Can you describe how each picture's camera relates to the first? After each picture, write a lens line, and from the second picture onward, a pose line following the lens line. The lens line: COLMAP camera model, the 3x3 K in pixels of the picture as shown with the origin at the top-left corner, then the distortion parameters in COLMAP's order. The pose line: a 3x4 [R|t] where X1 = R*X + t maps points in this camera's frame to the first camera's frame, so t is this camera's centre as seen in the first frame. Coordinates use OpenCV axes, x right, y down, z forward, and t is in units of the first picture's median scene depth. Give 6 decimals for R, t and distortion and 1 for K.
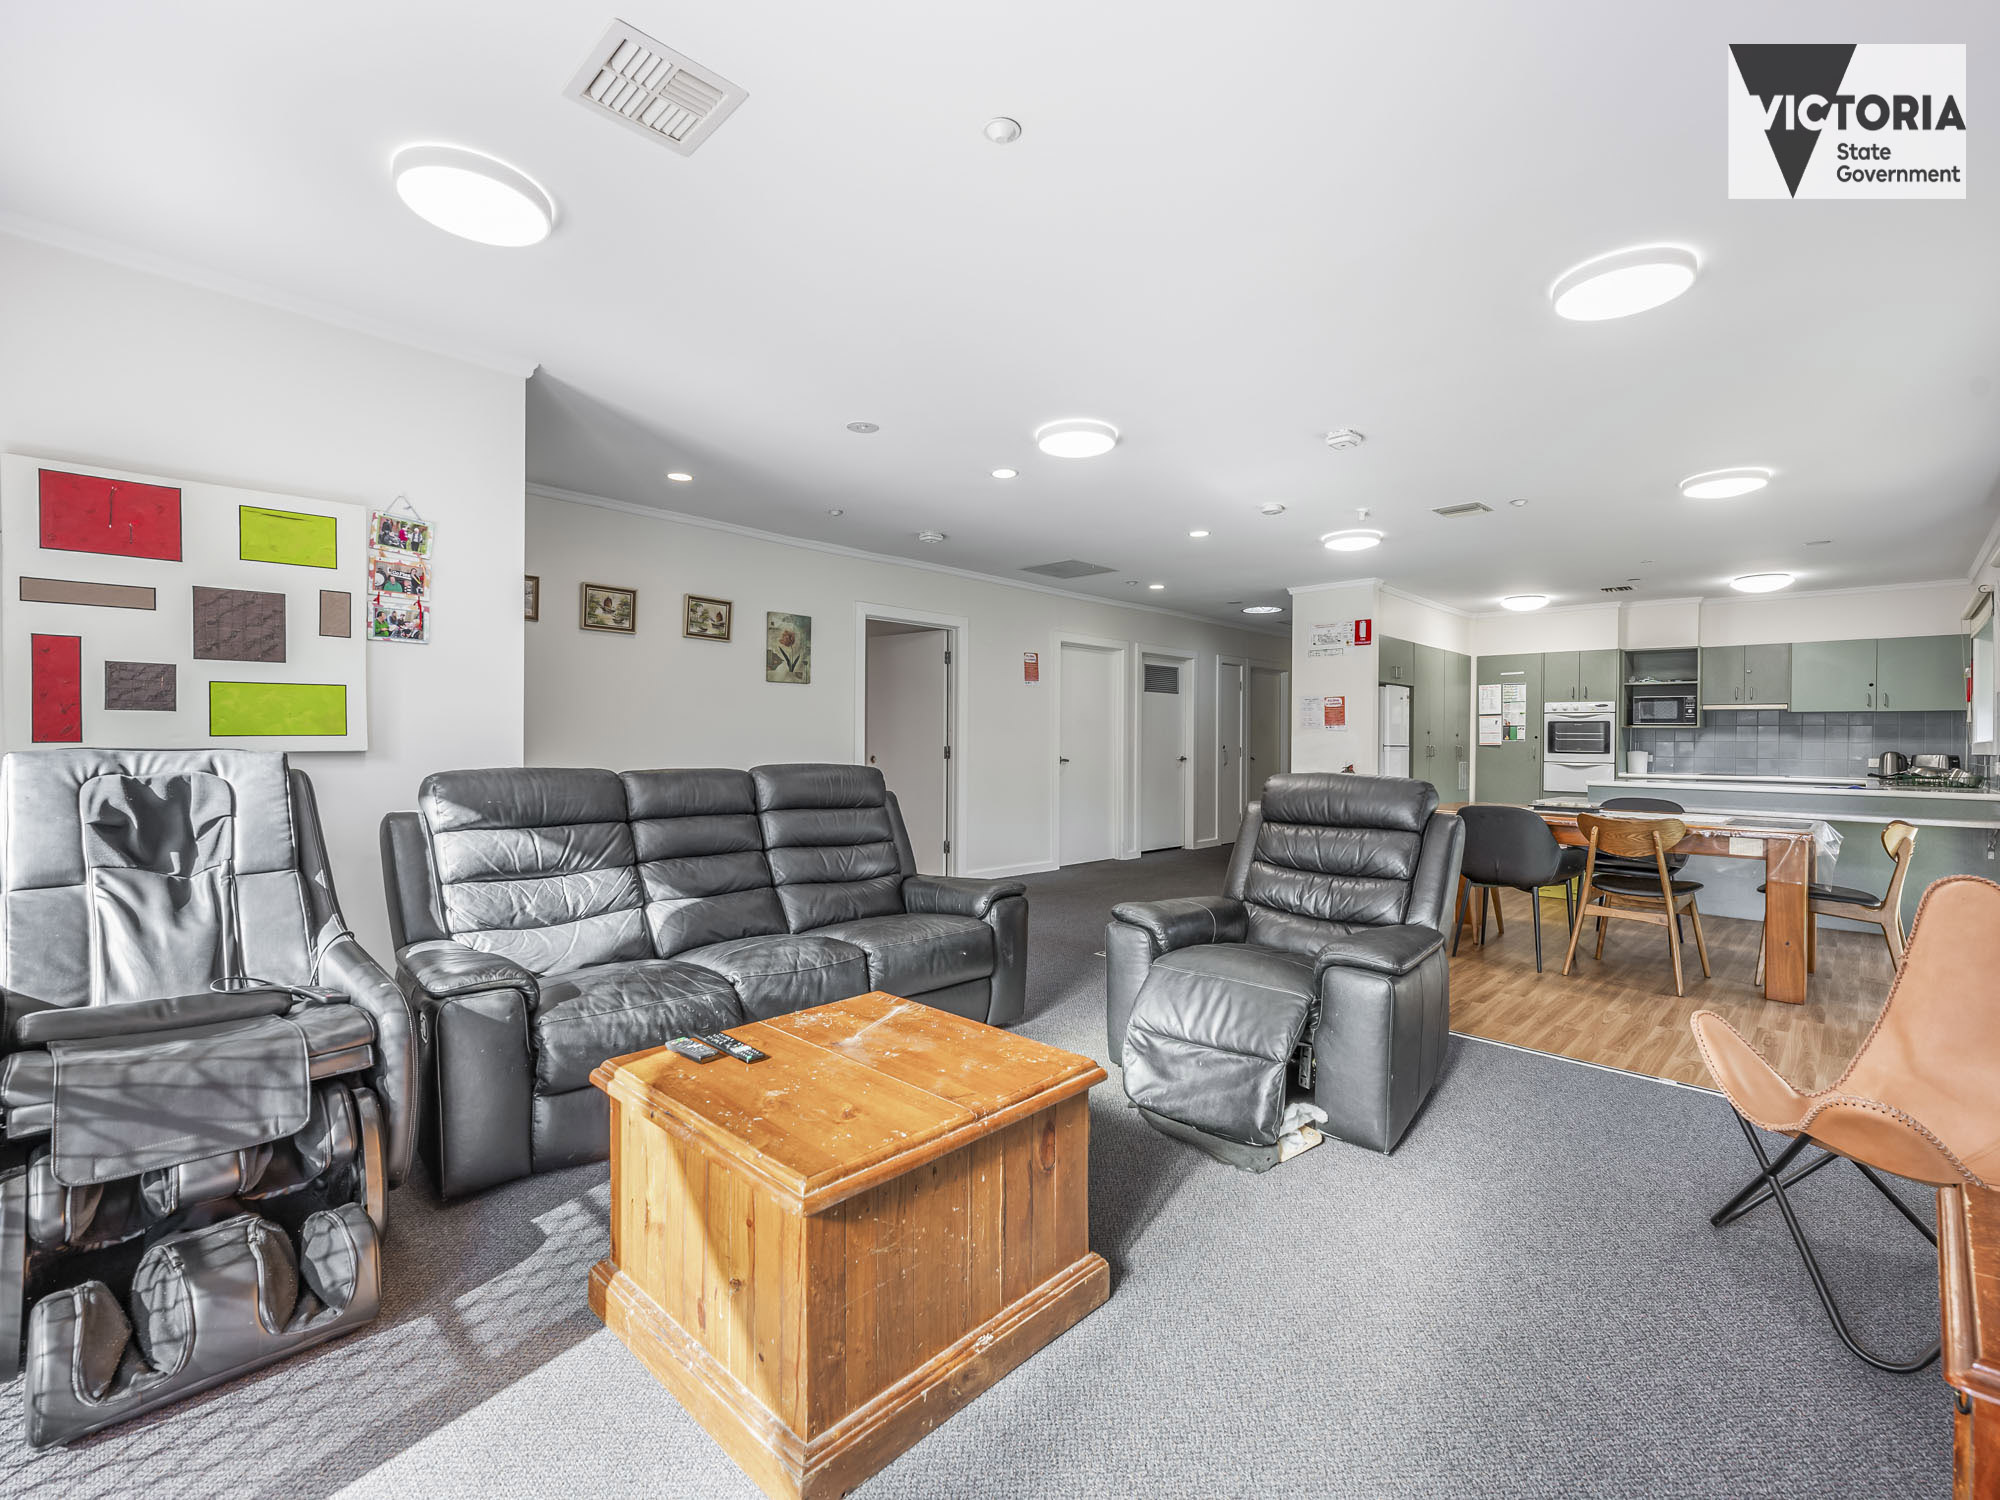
lens RADIAL K [[891.0, 0, 1003.4], [0, 891.0, 744.9], [0, 0, 1]] dist [-0.001305, 0.000064]
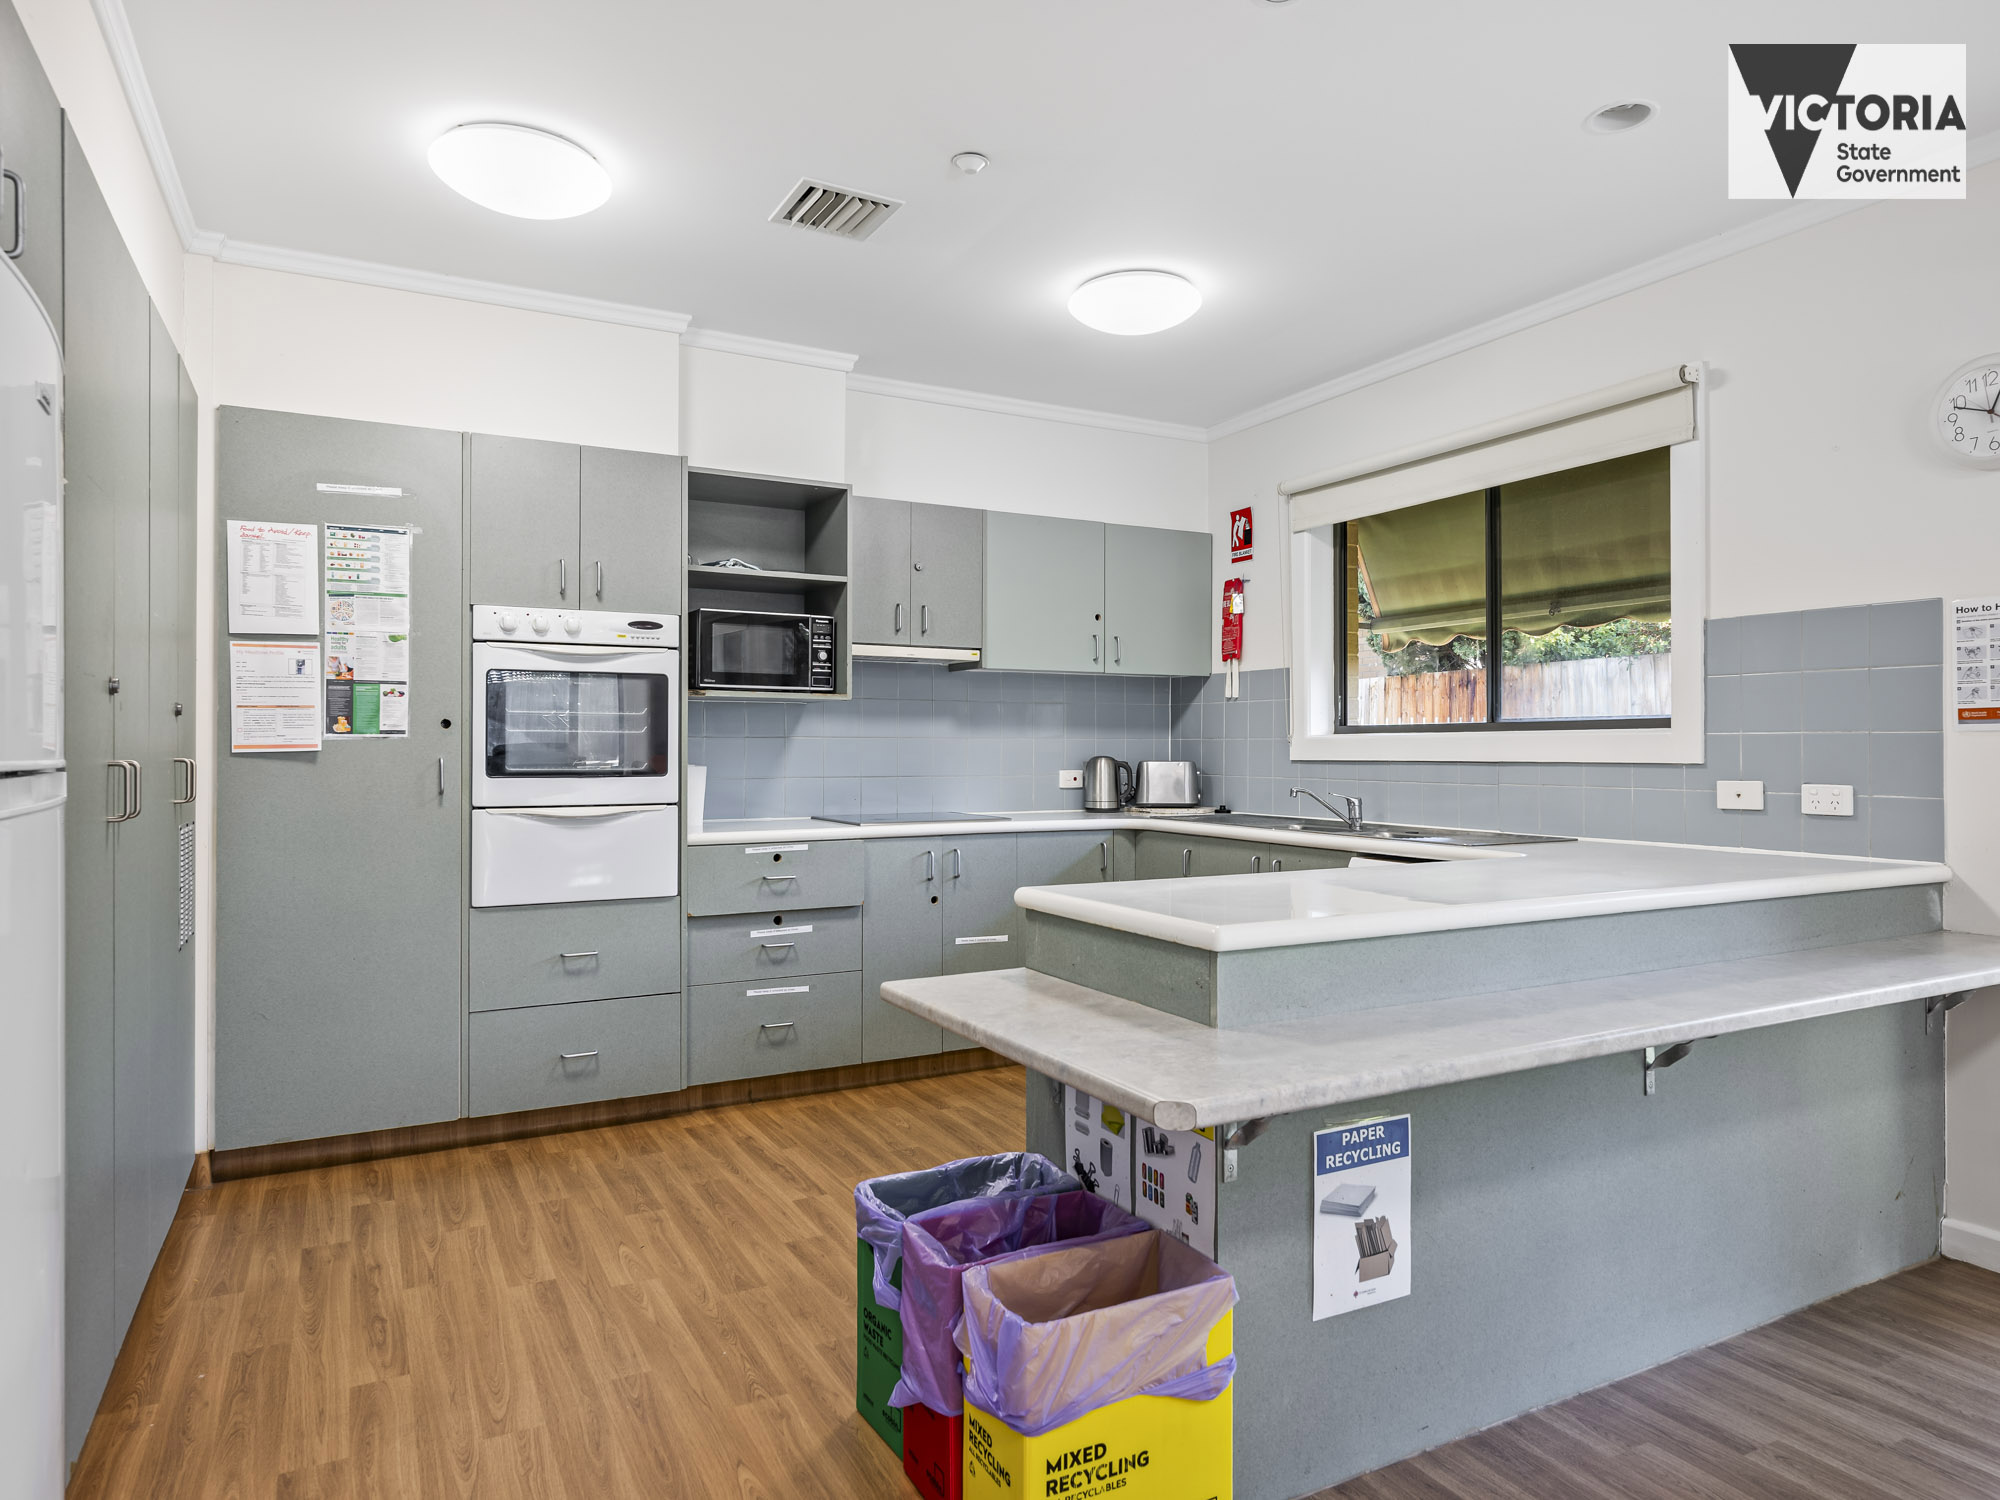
lens RADIAL K [[1222.8, 0, 1007.5], [0, 1222.8, 740.9], [0, 0, 1]] dist [0.007168, 0.000302]
pose [[0.305228, -0.004124, 0.952270, 0.333362], [0.008420, 0.999963, 0.001632, -0.002591], [-0.952242, 0.007520, 0.305251, 0.848530]]
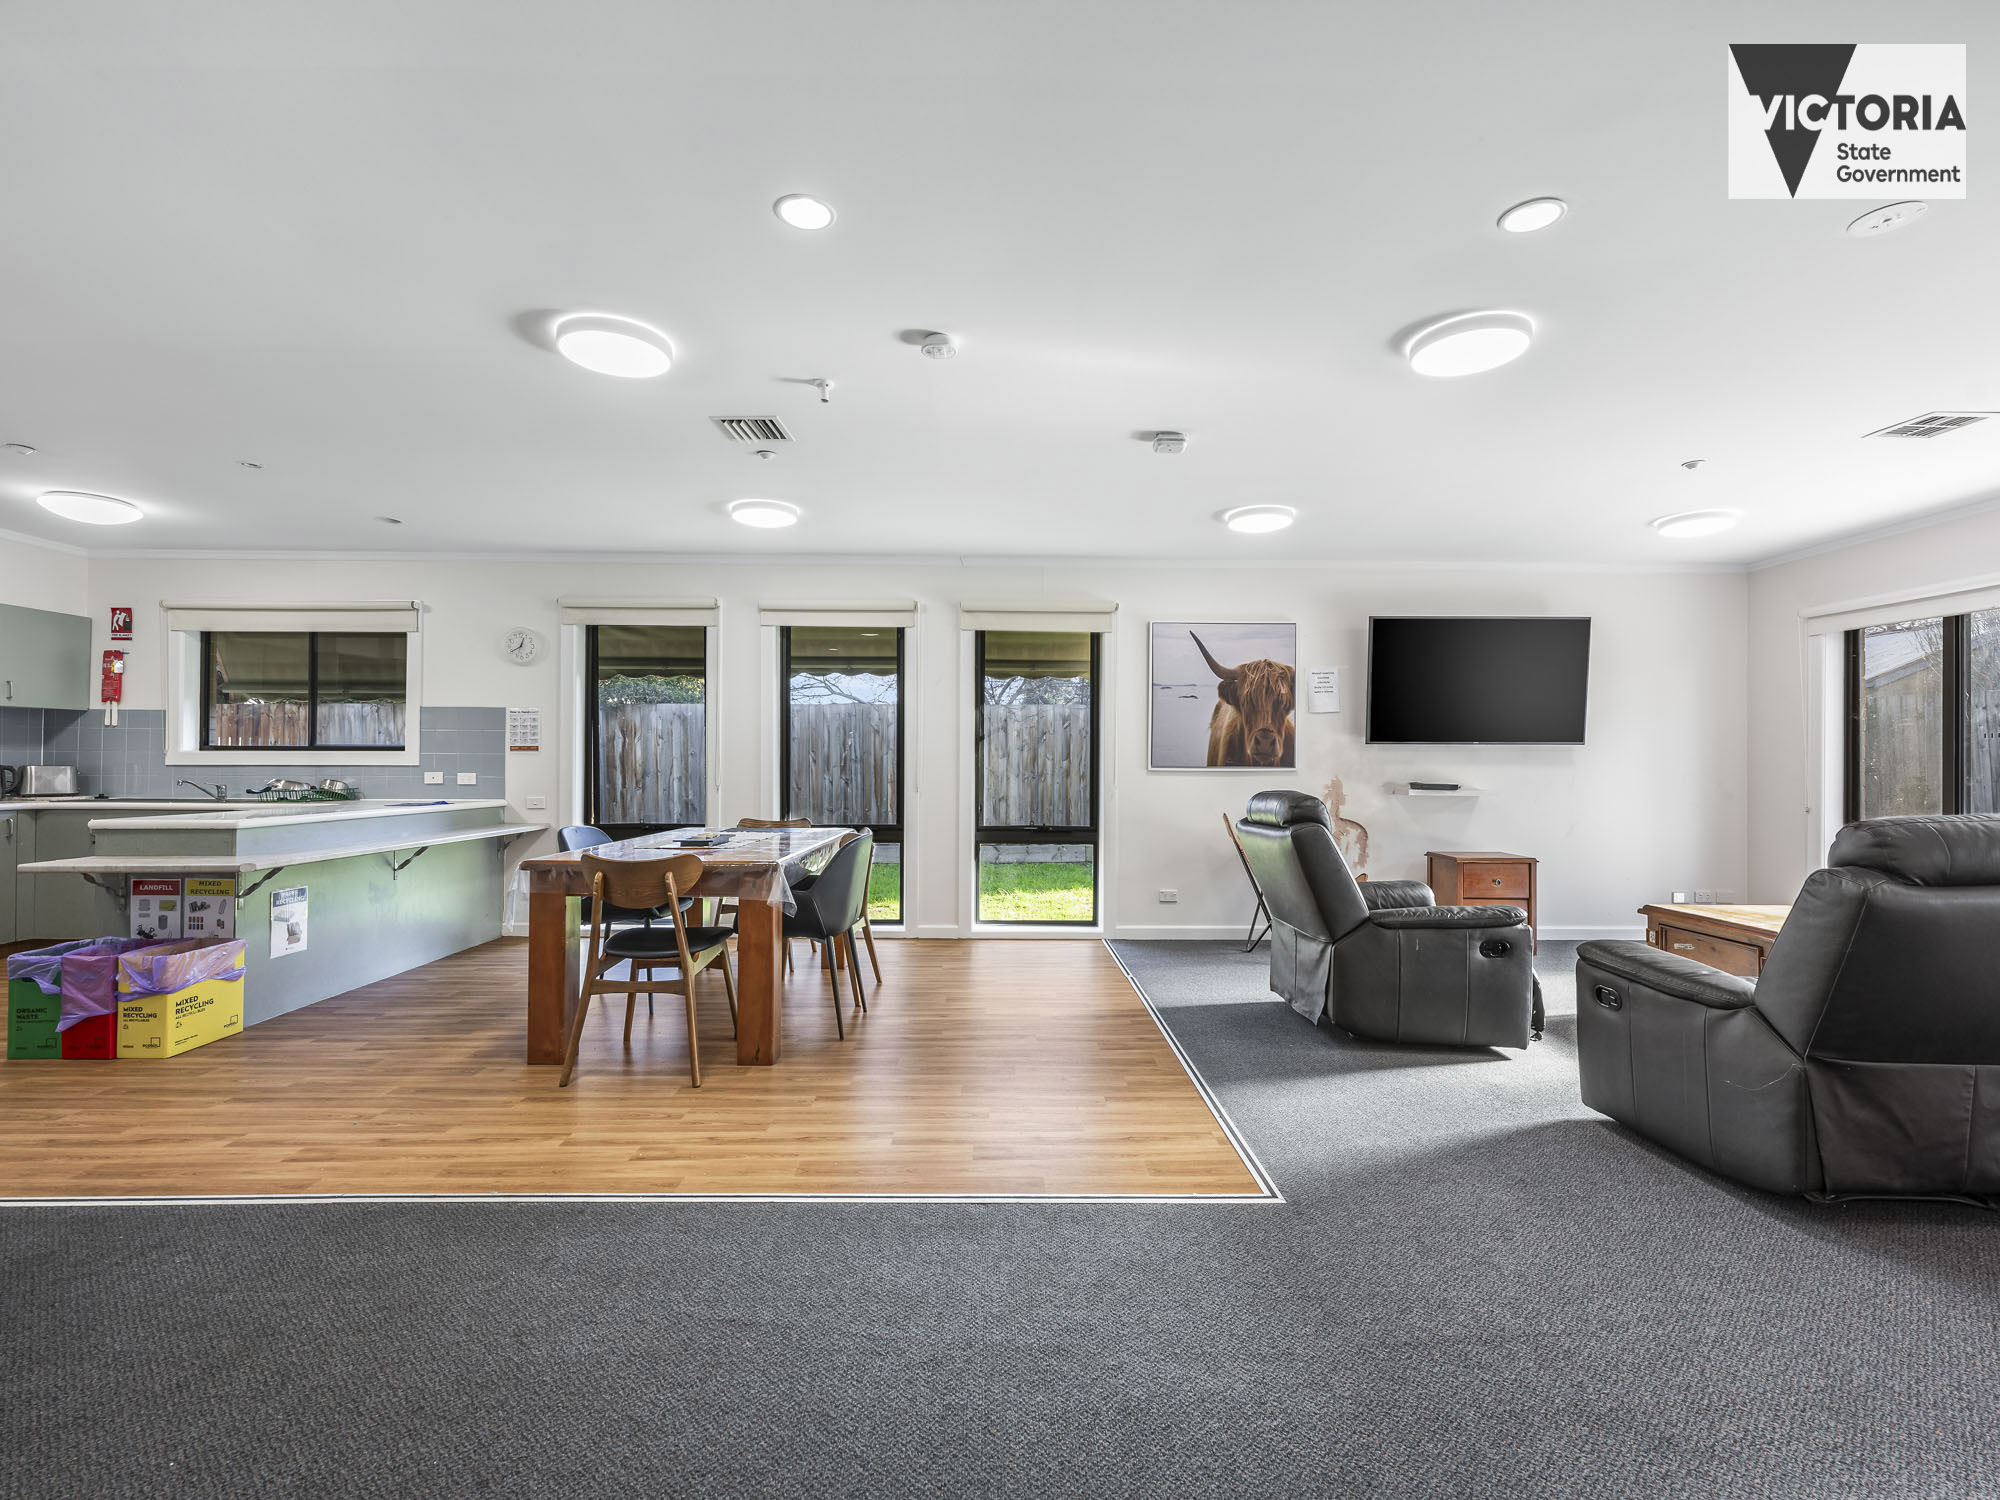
lens RADIAL K [[881.8, 0, 1003.8], [0, 881.8, 754.8], [0, 0, 1]] dist [-0.000849, -0.000267]
pose [[-0.707455, -0.006662, 0.706727, -0.081652], [-0.008387, 0.999964, 0.001031, -0.006021], [-0.706708, -0.005198, -0.707486, 0.929847]]
